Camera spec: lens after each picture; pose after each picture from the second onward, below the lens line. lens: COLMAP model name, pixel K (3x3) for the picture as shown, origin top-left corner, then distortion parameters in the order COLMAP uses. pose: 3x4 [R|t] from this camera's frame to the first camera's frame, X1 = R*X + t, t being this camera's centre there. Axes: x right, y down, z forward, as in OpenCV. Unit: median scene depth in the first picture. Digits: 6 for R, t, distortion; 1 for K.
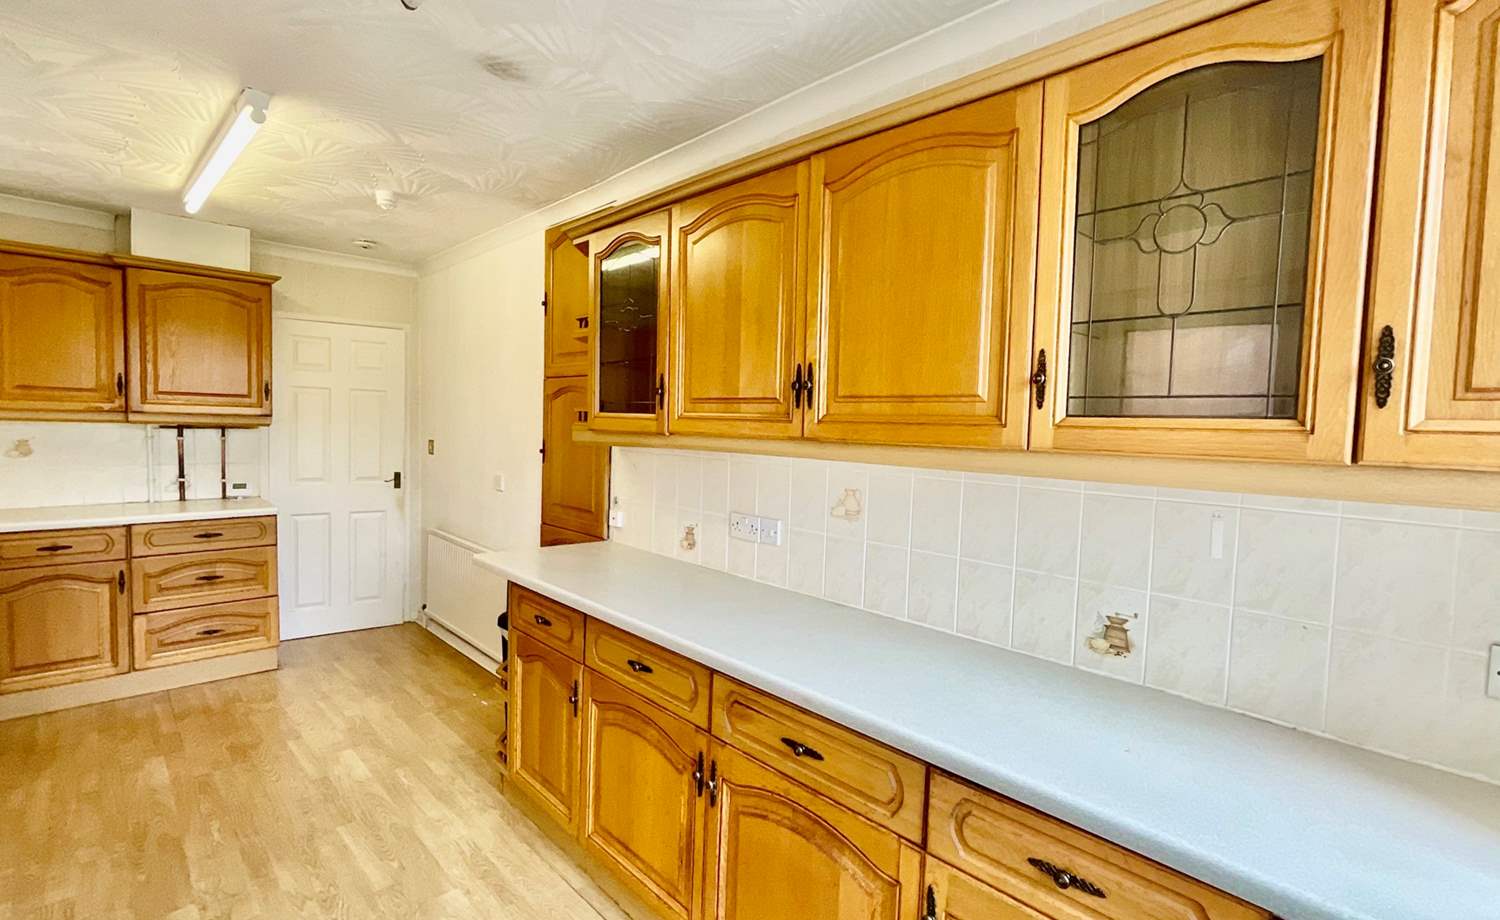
lens RADIAL K [[714.9, 0, 731.6], [0, 714.9, 461.1], [0, 0, 1]] dist [0.000384, -0.000364]
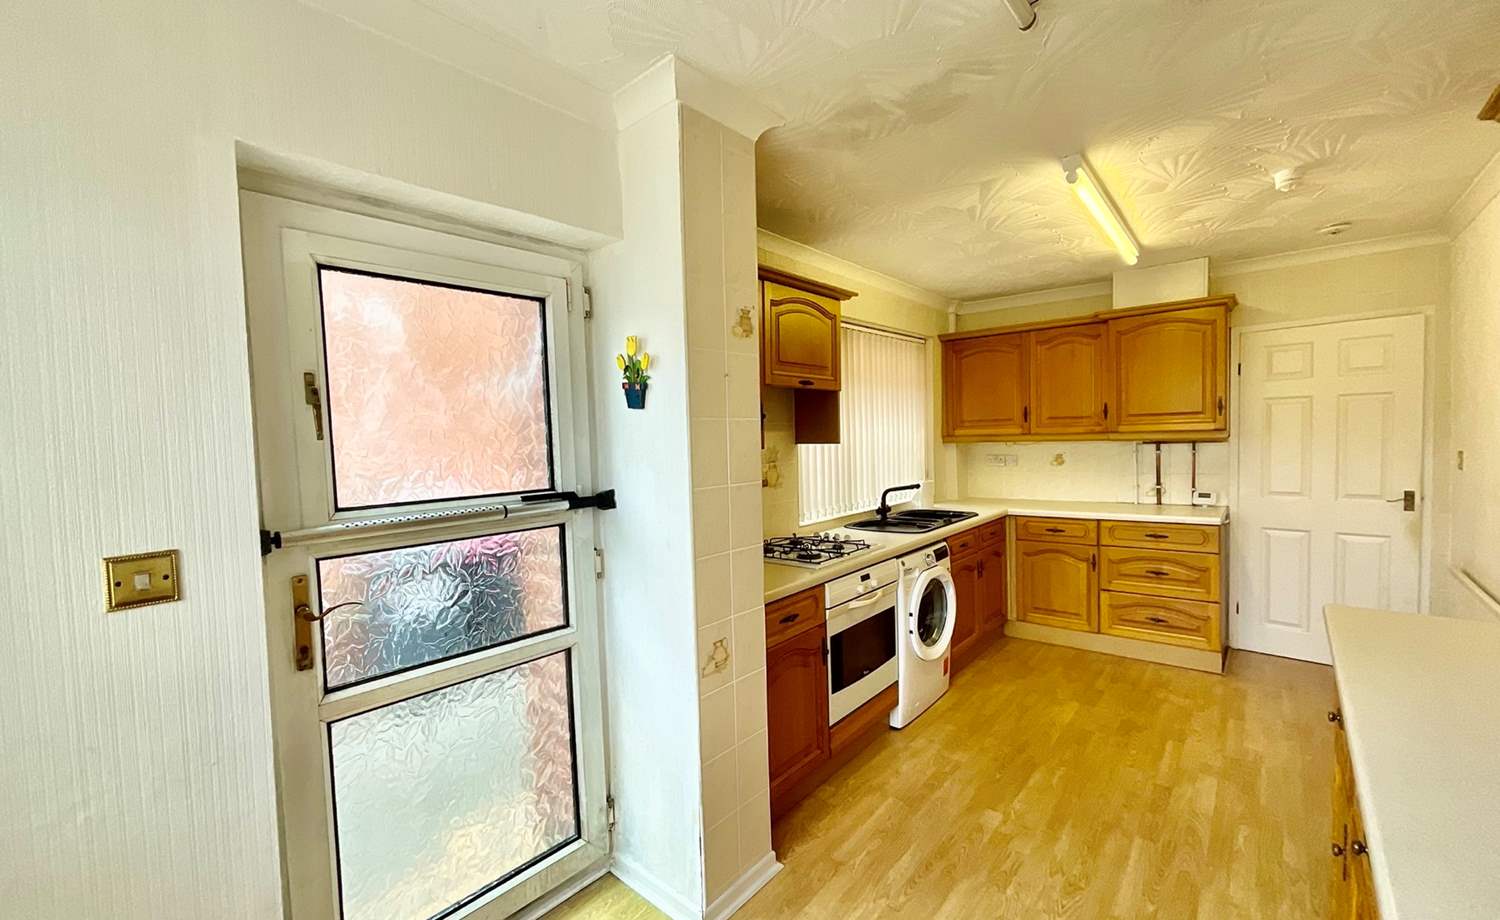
lens RADIAL K [[600.5, 0, 755.3], [0, 600.5, 463.4], [0, 0, 1]] dist [0.000464, 0.000180]
pose [[0.124221, 0.011912, -0.992183, 0.155479], [-0.018399, 0.999784, 0.009700, -0.011428], [0.992084, 0.017051, 0.124413, 0.241249]]
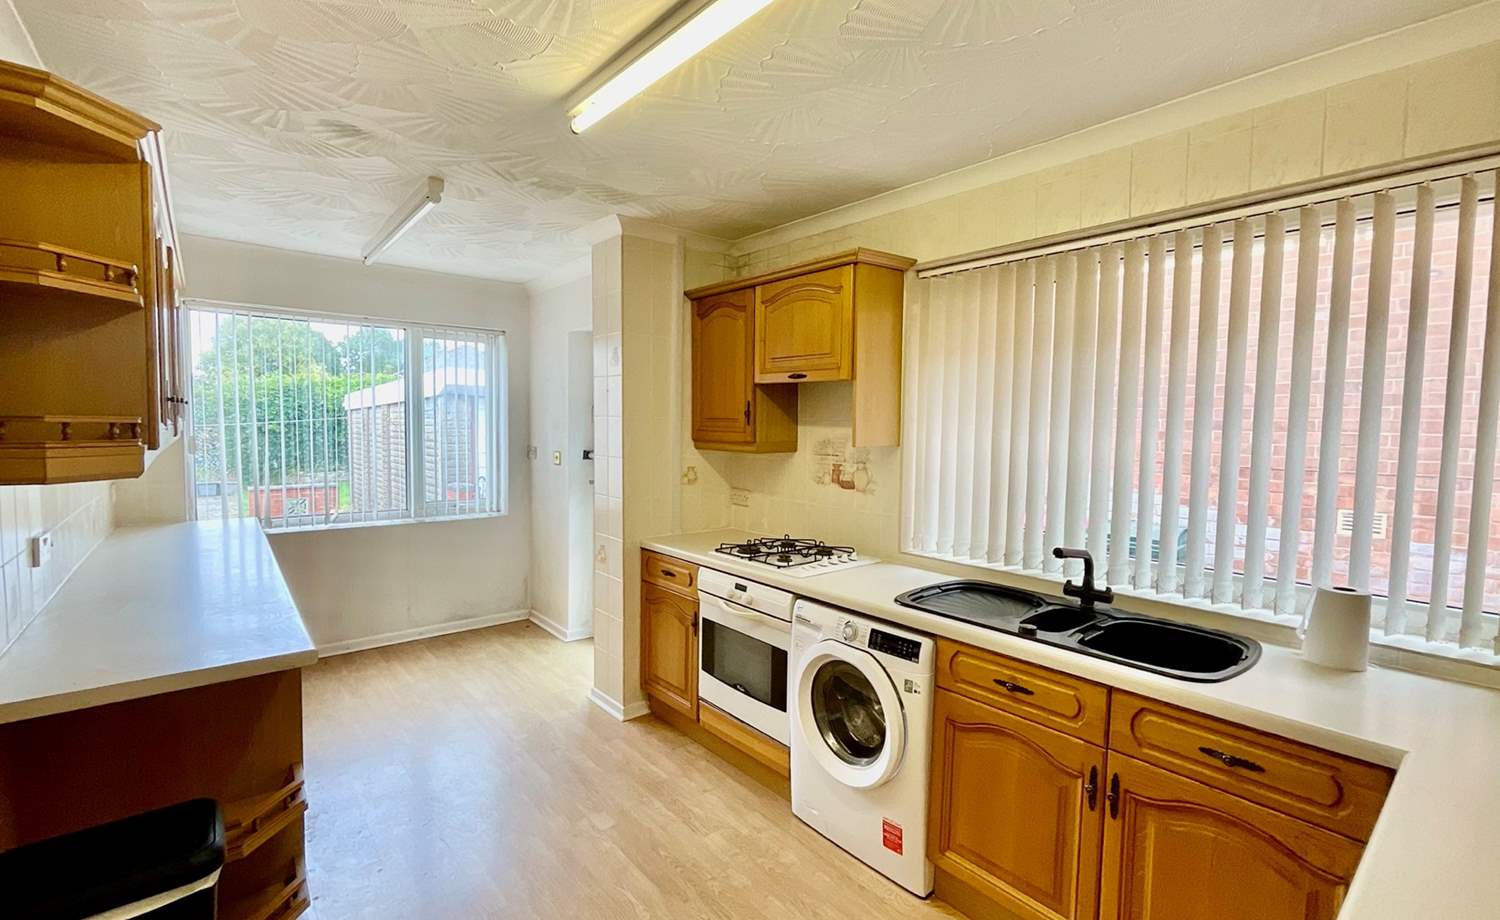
lens RADIAL K [[651.5, 0, 750.0], [0, 651.5, 460.0], [0, 0, 1]] dist [0.000088, -0.000120]
pose [[-0.998484, -0.047308, 0.028129, -0.590833], [-0.043761, 0.992335, 0.115569, -0.099001], [-0.033381, 0.114163, -0.992901, 1.202669]]
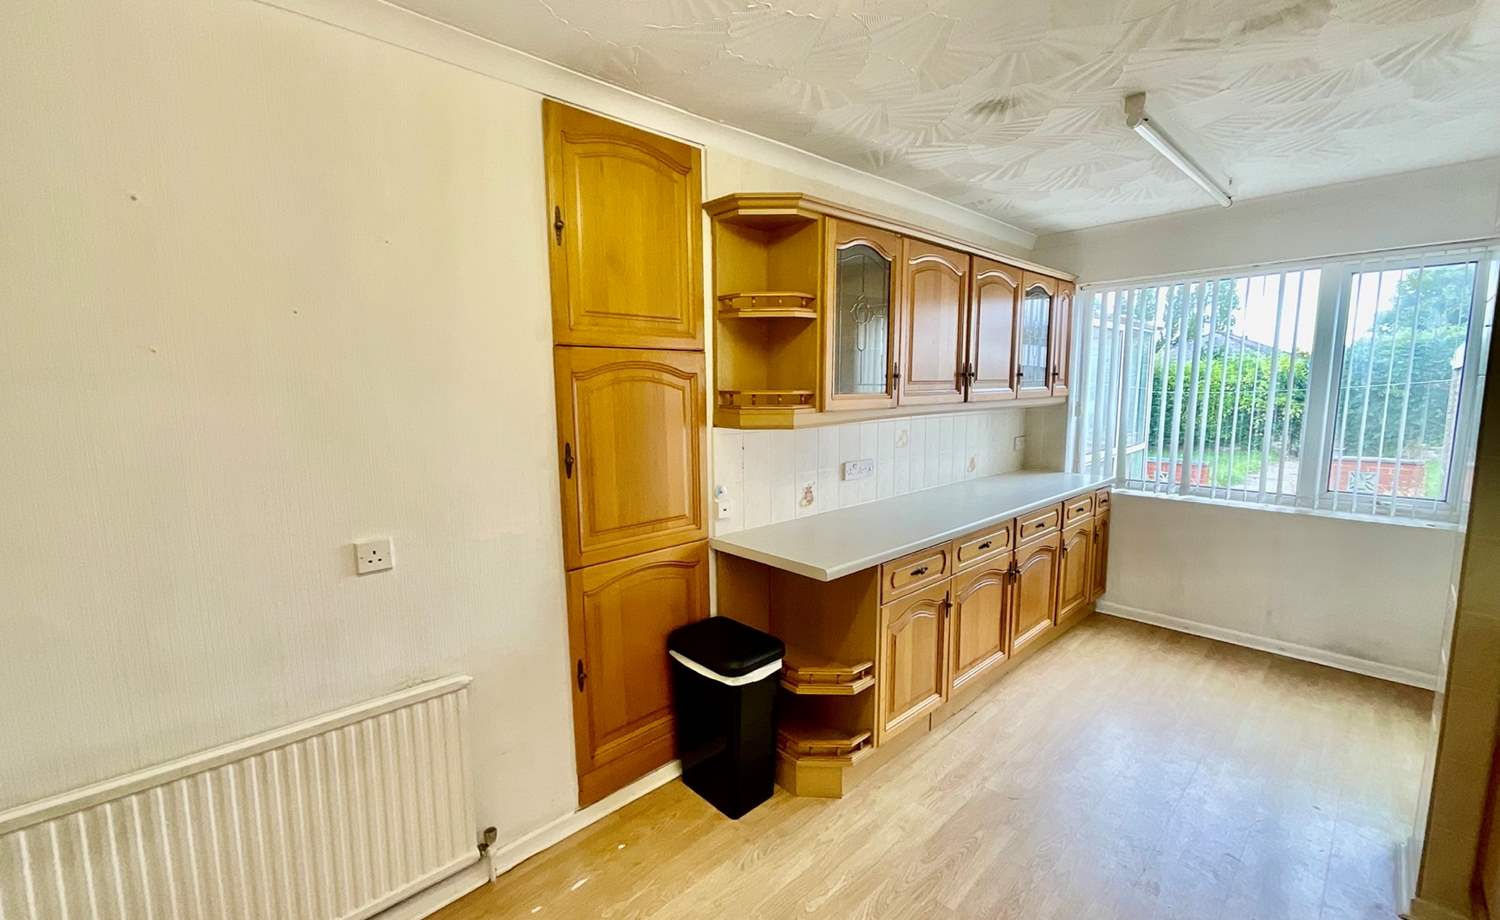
lens RADIAL K [[603.7, 0, 750.0], [0, 603.7, 460.0], [0, 0, 1]] dist [-0.013560, 0.000082]
pose [[-0.021367, -0.150799, 0.988334, -0.801196], [0.069752, 0.985925, 0.151939, -0.086646], [-0.997335, 0.072185, -0.010548, 0.836219]]
